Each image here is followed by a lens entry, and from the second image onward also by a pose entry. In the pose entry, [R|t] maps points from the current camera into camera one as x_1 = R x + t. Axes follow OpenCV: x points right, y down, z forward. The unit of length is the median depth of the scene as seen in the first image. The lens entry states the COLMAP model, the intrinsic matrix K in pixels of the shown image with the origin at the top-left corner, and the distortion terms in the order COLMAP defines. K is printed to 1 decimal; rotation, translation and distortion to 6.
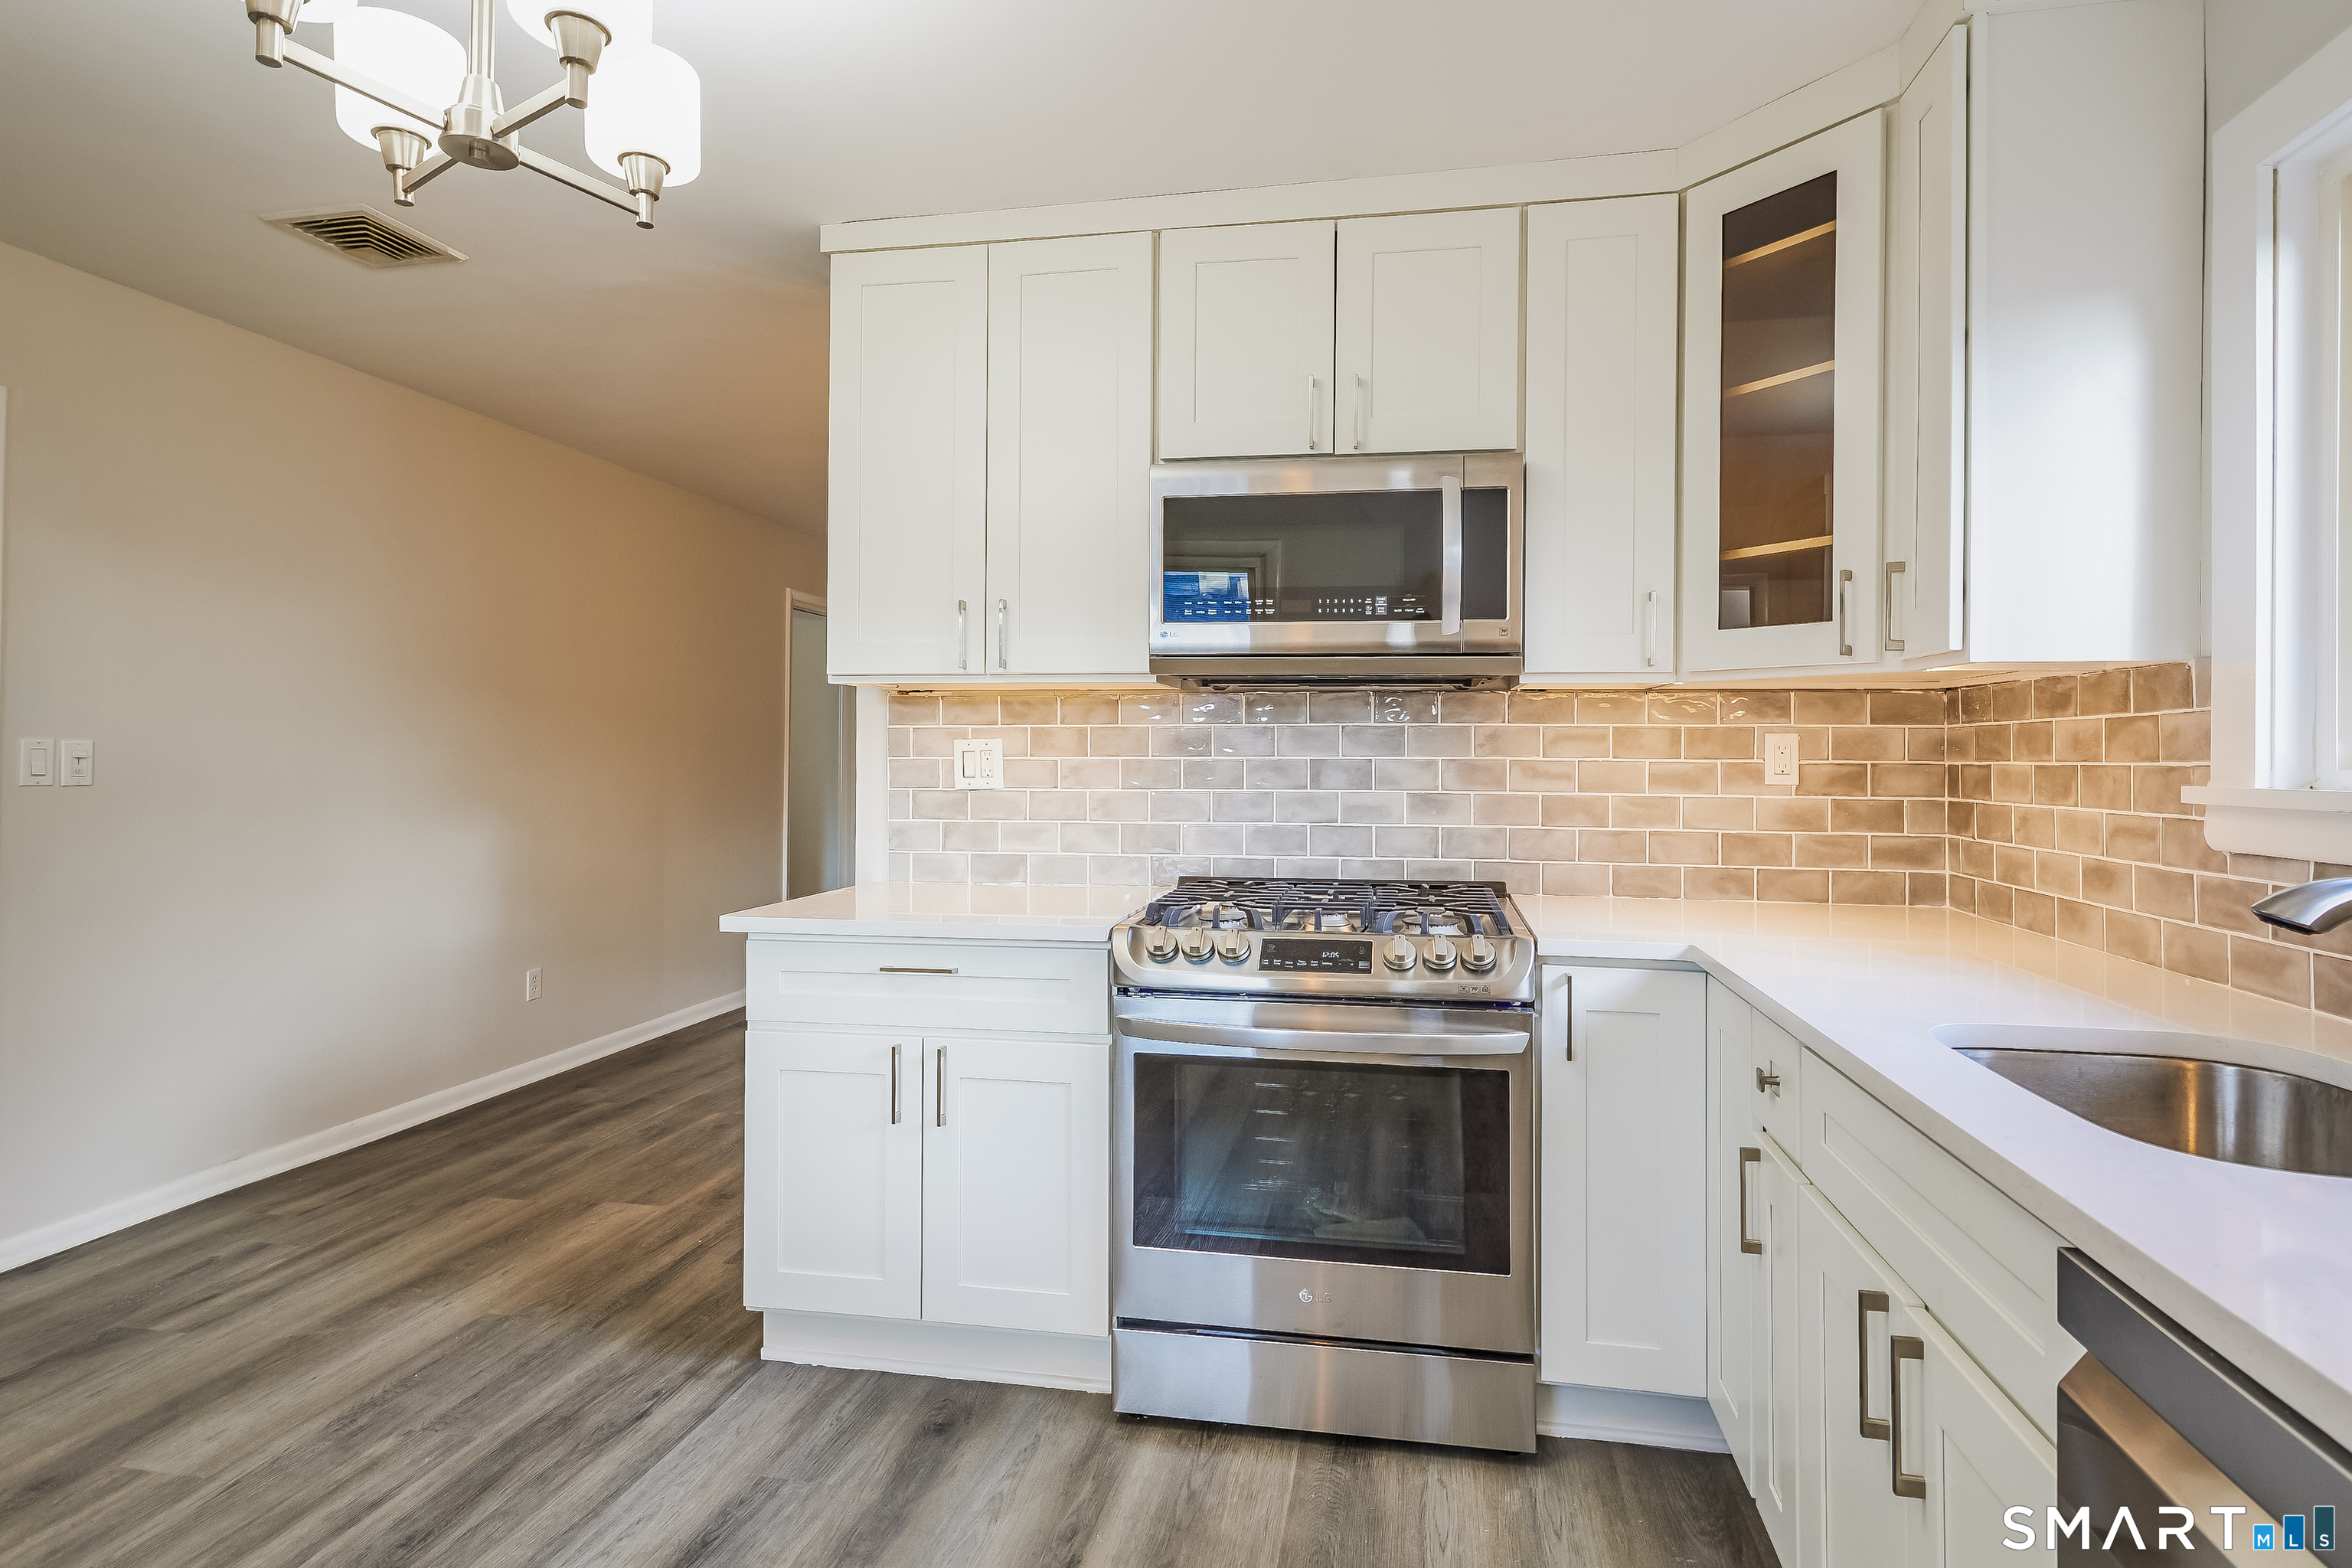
lens RADIAL K [[1160.3, 0, 1193.1], [0, 1160.3, 741.5], [0, 0, 1]] dist [0.003693, 0.000647]
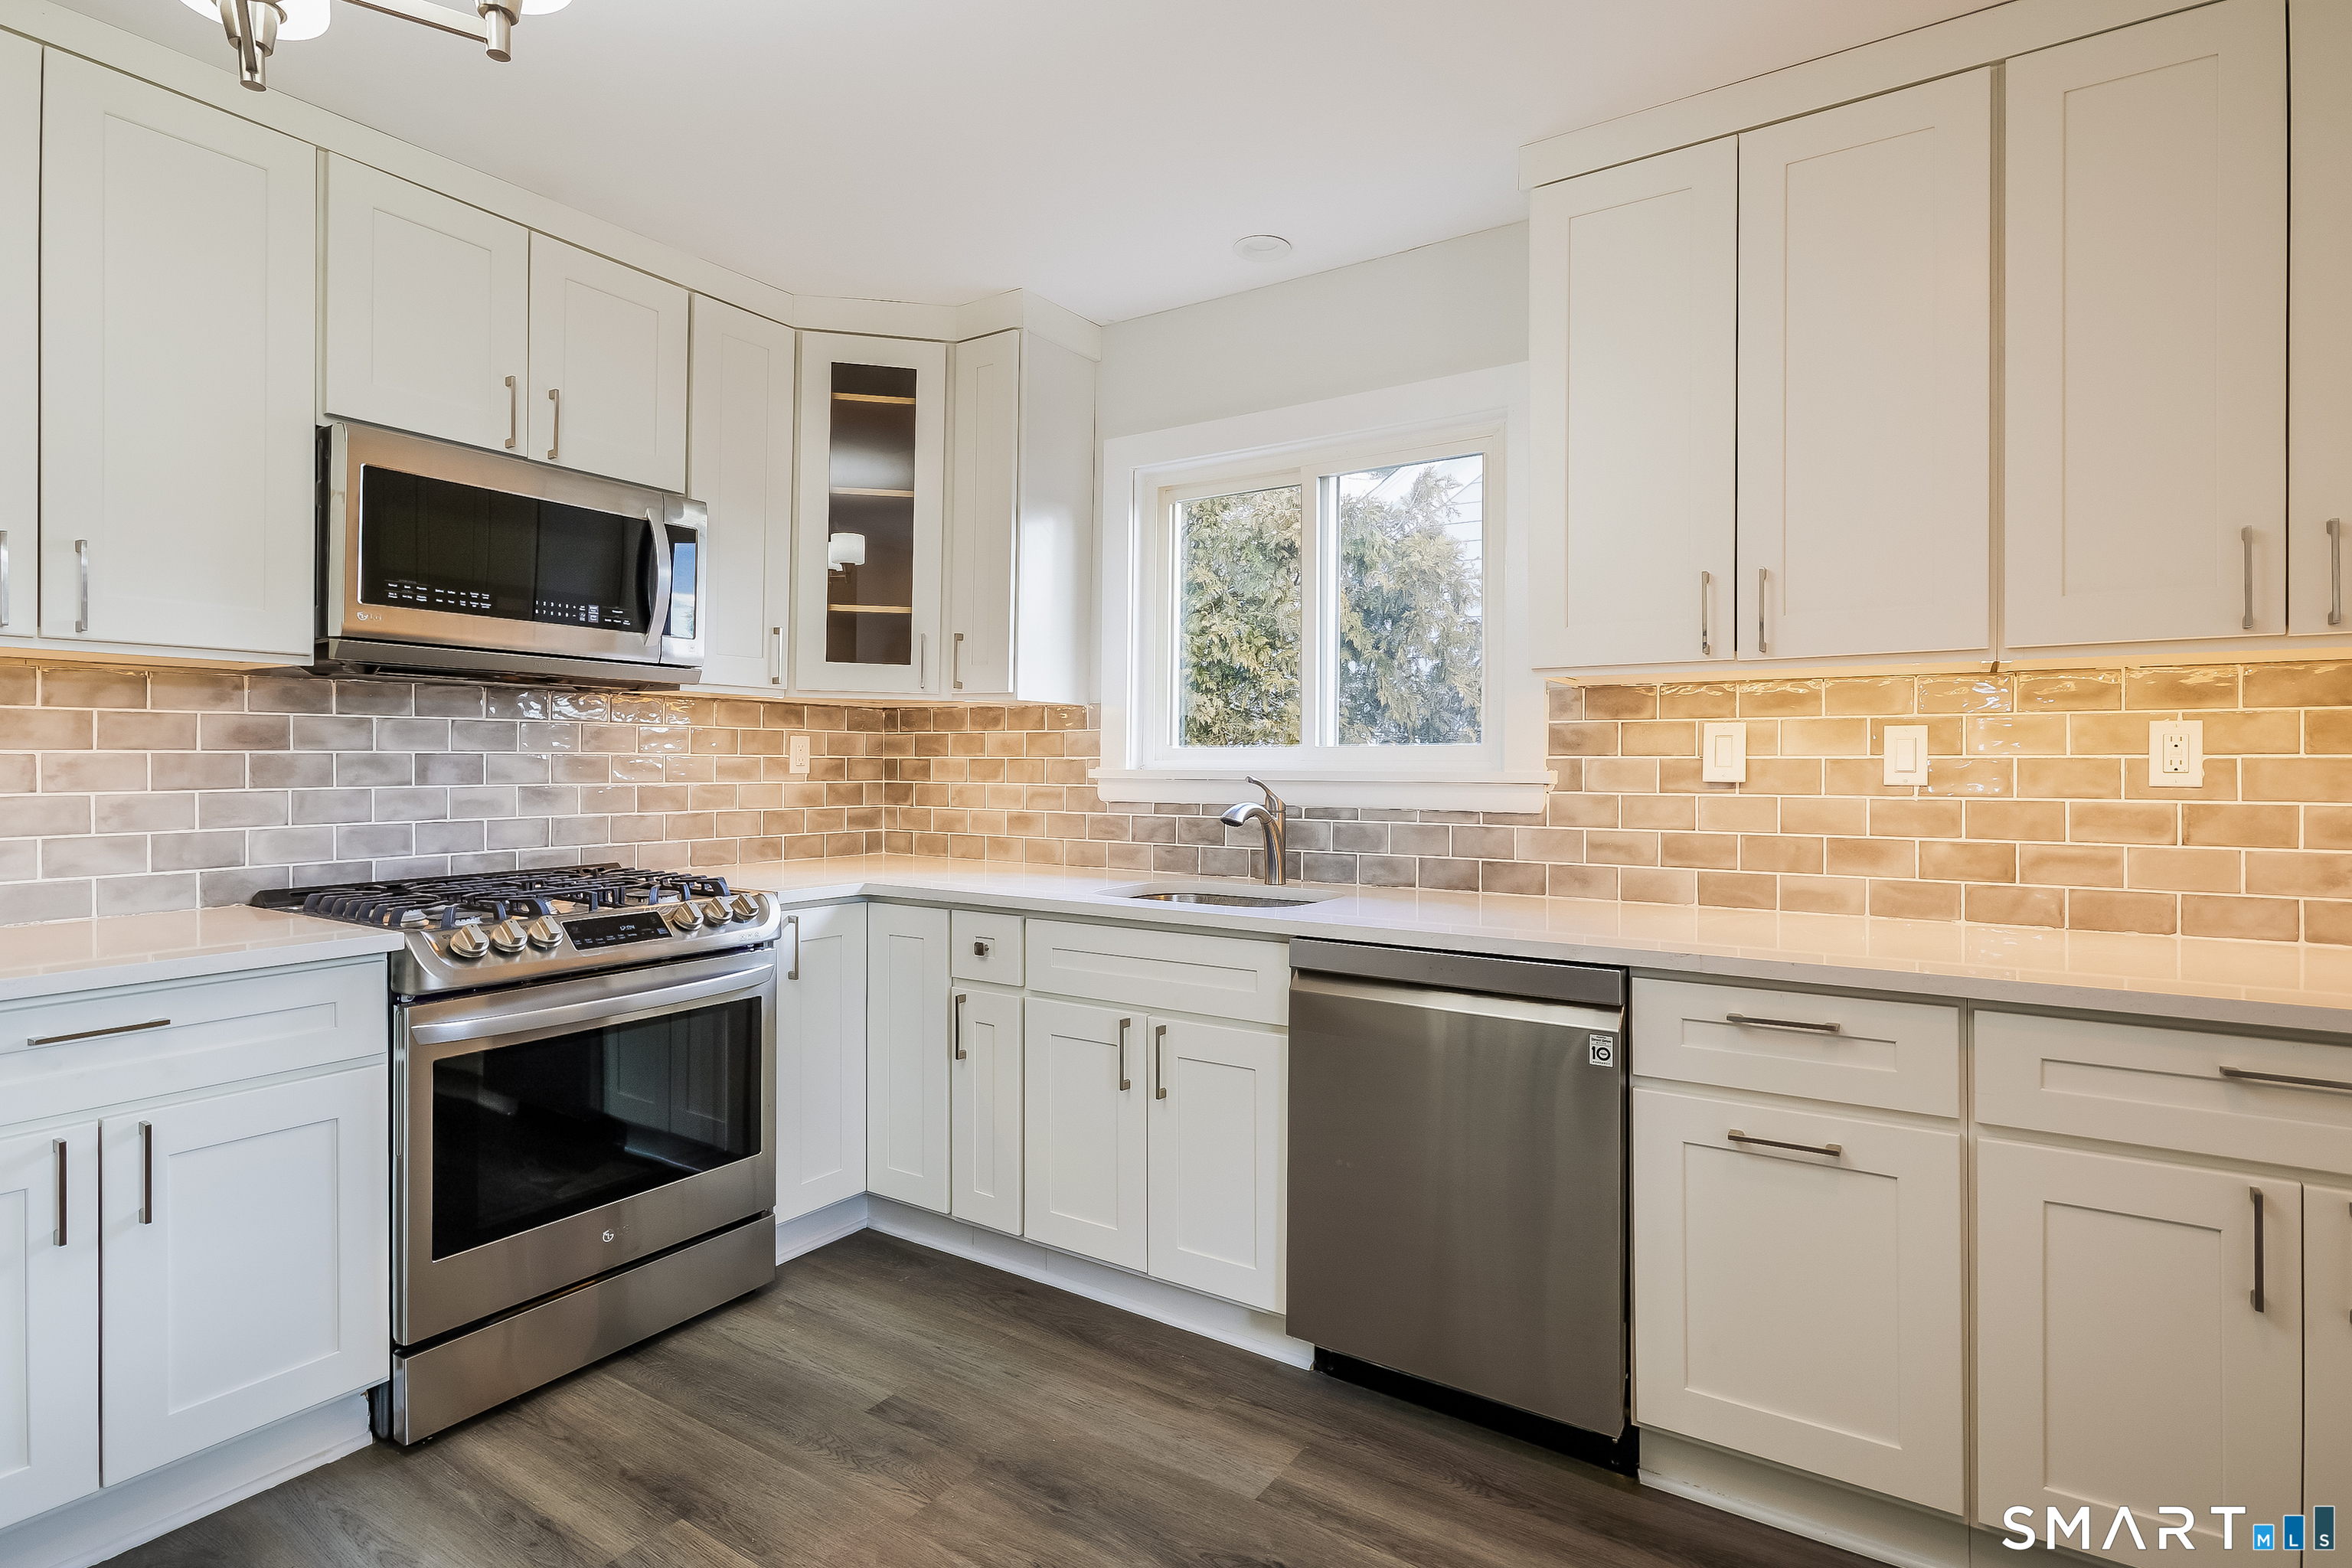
lens RADIAL K [[1160.3, 0, 1197.1], [0, 1160.3, 763.7], [0, 0, 1]] dist [0.003693, 0.000647]
pose [[0.389207, -0.006031, 0.921130, -0.624199], [-0.018047, 0.999737, 0.014172, -0.001929], [-0.920973, -0.022139, 0.388996, 0.048418]]
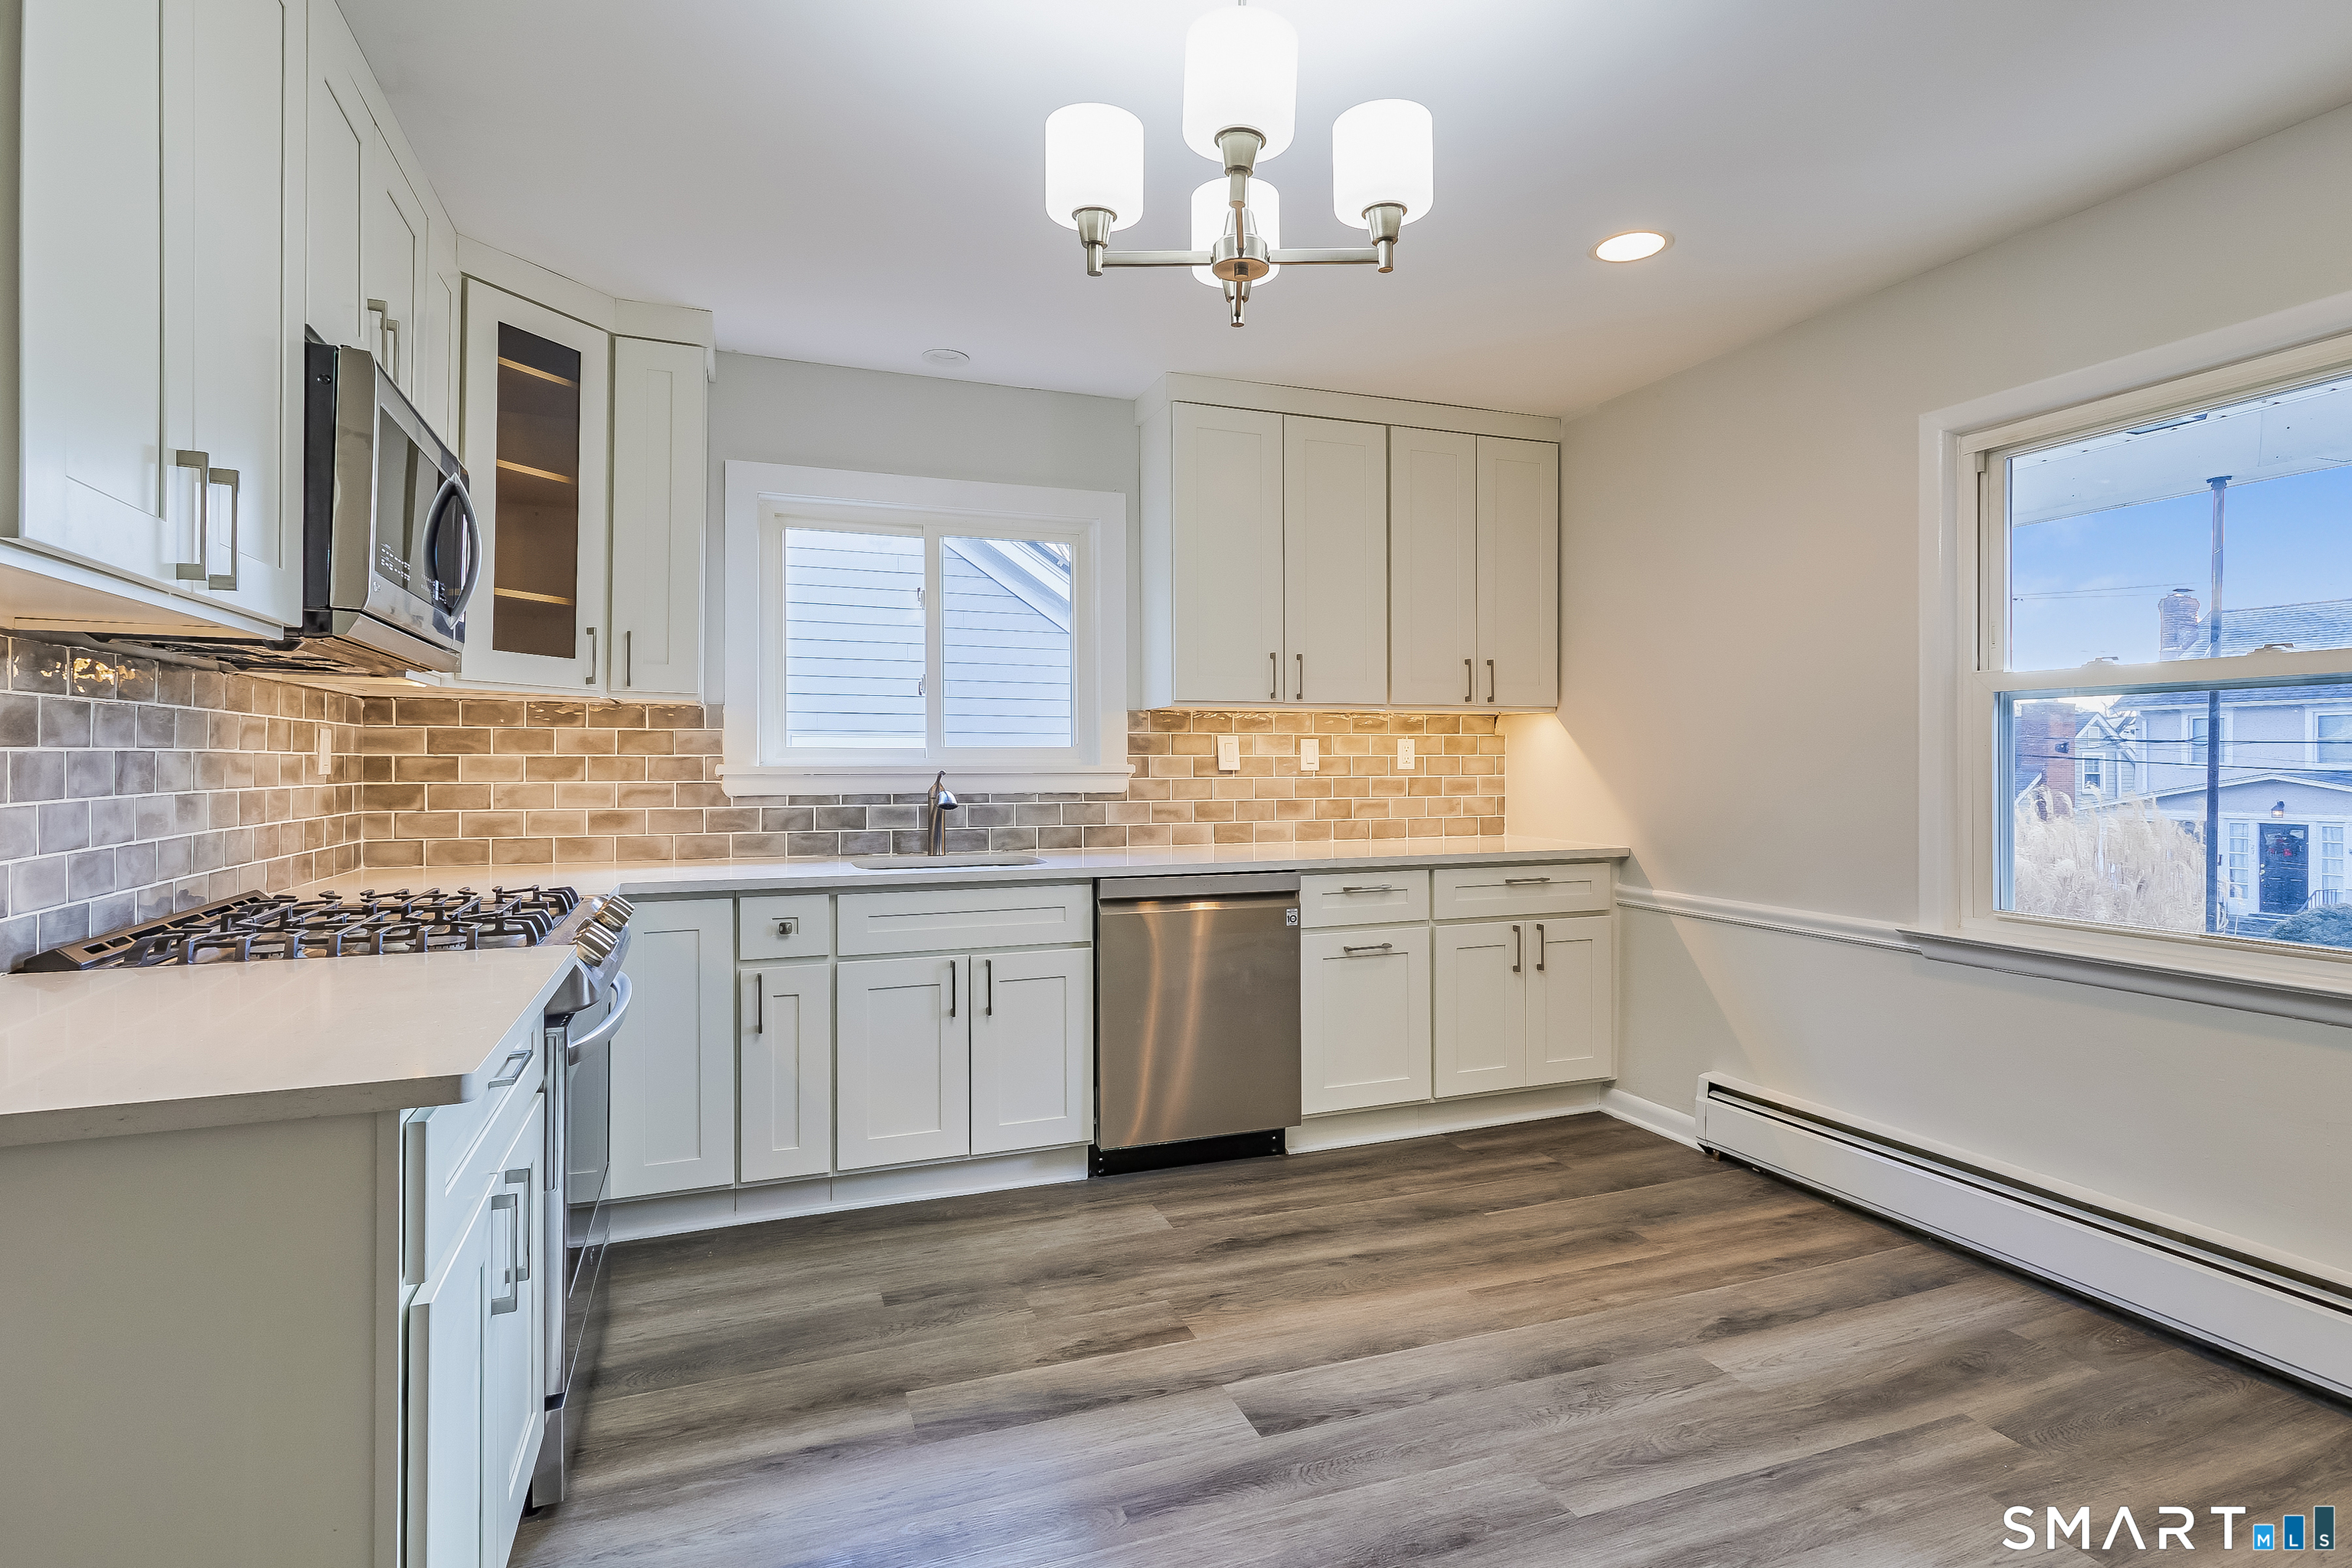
lens RADIAL K [[1160.3, 0, 1137.3], [0, 1160.3, 755.6], [0, 0, 1]] dist [0.003693, 0.000647]
pose [[-0.492974, -0.003563, 0.870037, -0.944791], [-0.019723, 0.999780, -0.007081, 0.013037], [-0.869820, -0.020650, -0.492936, 0.967672]]
